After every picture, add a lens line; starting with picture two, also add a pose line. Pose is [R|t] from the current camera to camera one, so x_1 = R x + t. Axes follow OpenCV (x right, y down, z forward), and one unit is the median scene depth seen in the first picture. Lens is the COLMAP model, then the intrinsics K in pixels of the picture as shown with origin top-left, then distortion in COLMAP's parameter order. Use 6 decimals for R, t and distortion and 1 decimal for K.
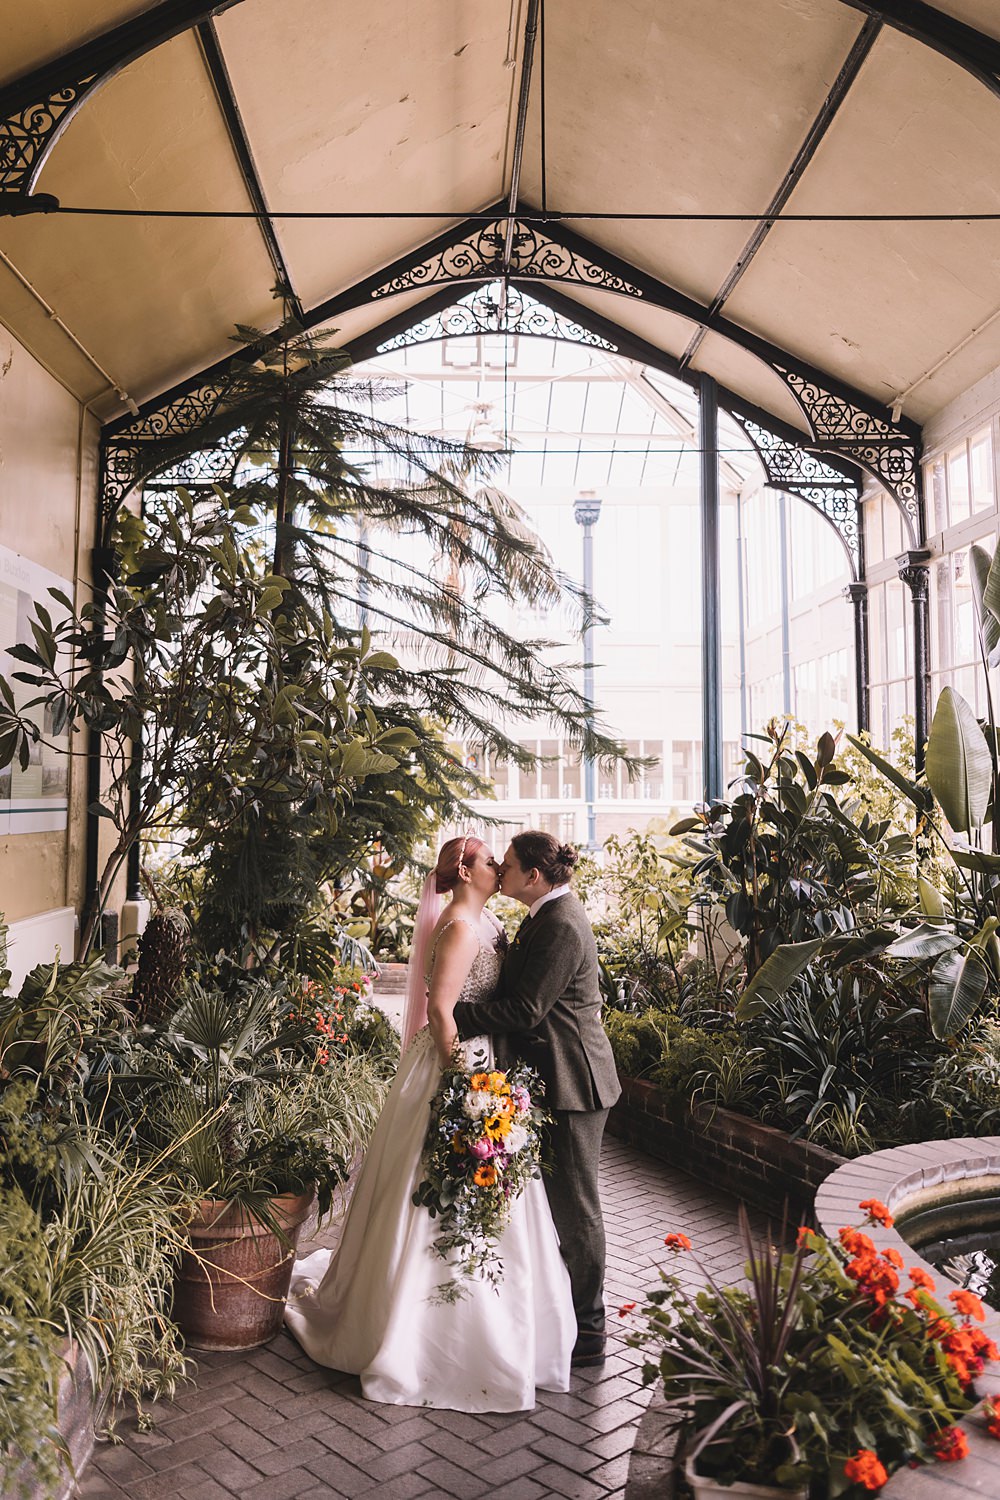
lens RADIAL K [[1012.8, 0, 497.9], [0, 1012.8, 705.6], [0, 0, 1]] dist [-0.018706, 0.000771]
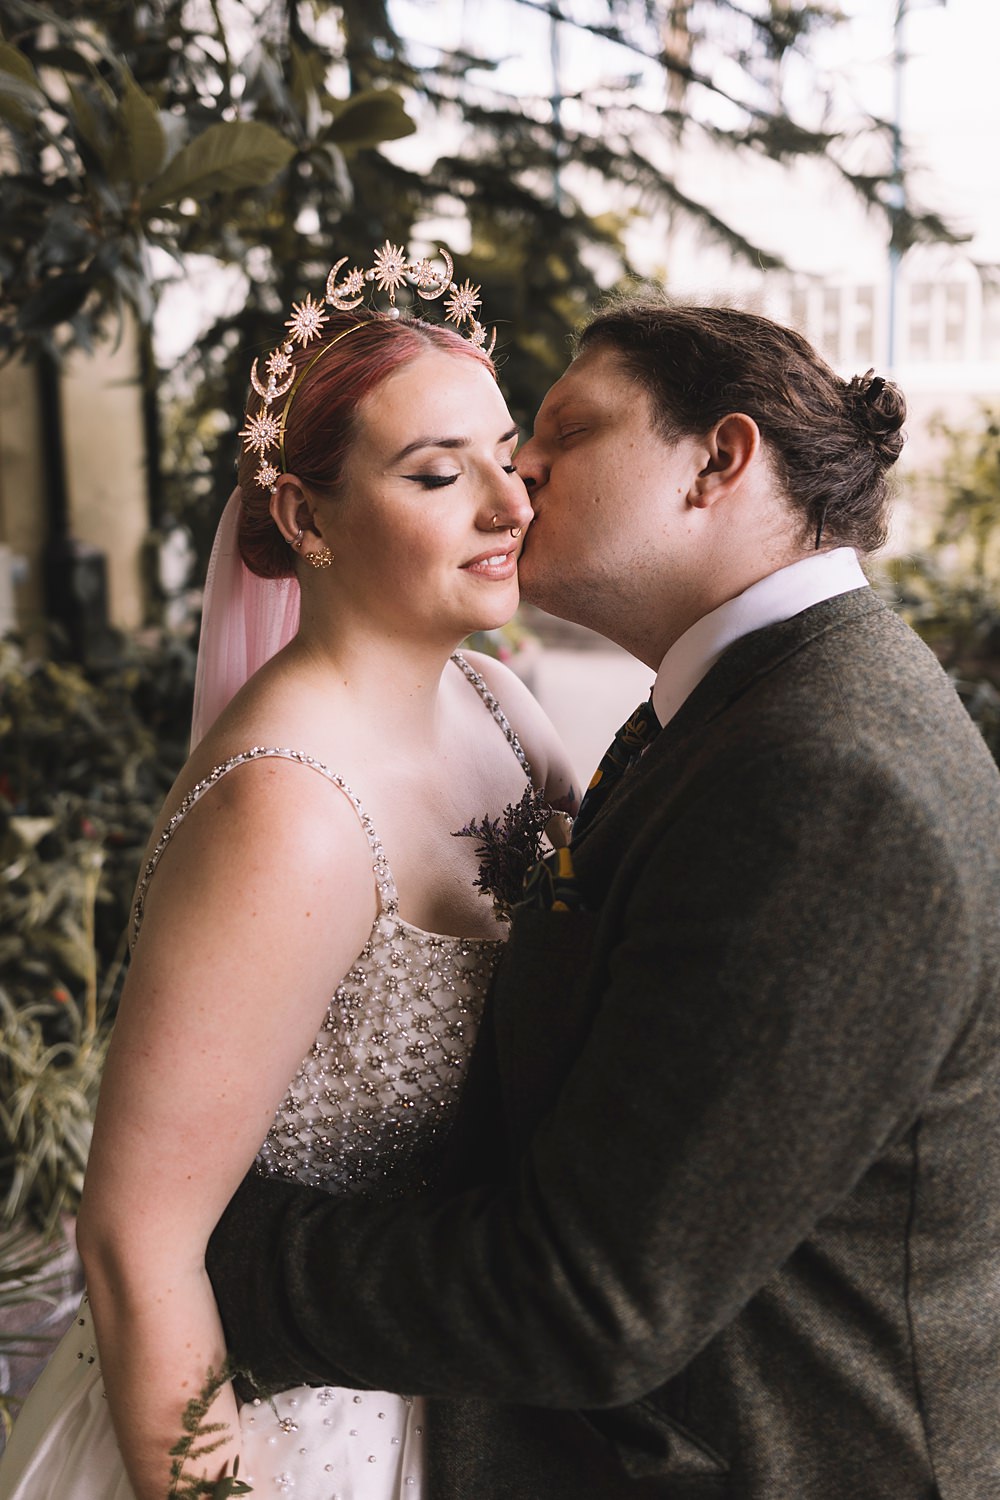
lens RADIAL K [[1012.8, 0, 497.9], [0, 1012.8, 705.6], [0, 0, 1]] dist [-0.018706, 0.000771]
pose [[0.966791, 0.016547, -0.255033, 0.019236], [0.078479, 0.930467, 0.357871, 0.055938], [0.243221, -0.366001, 0.898269, 0.326934]]
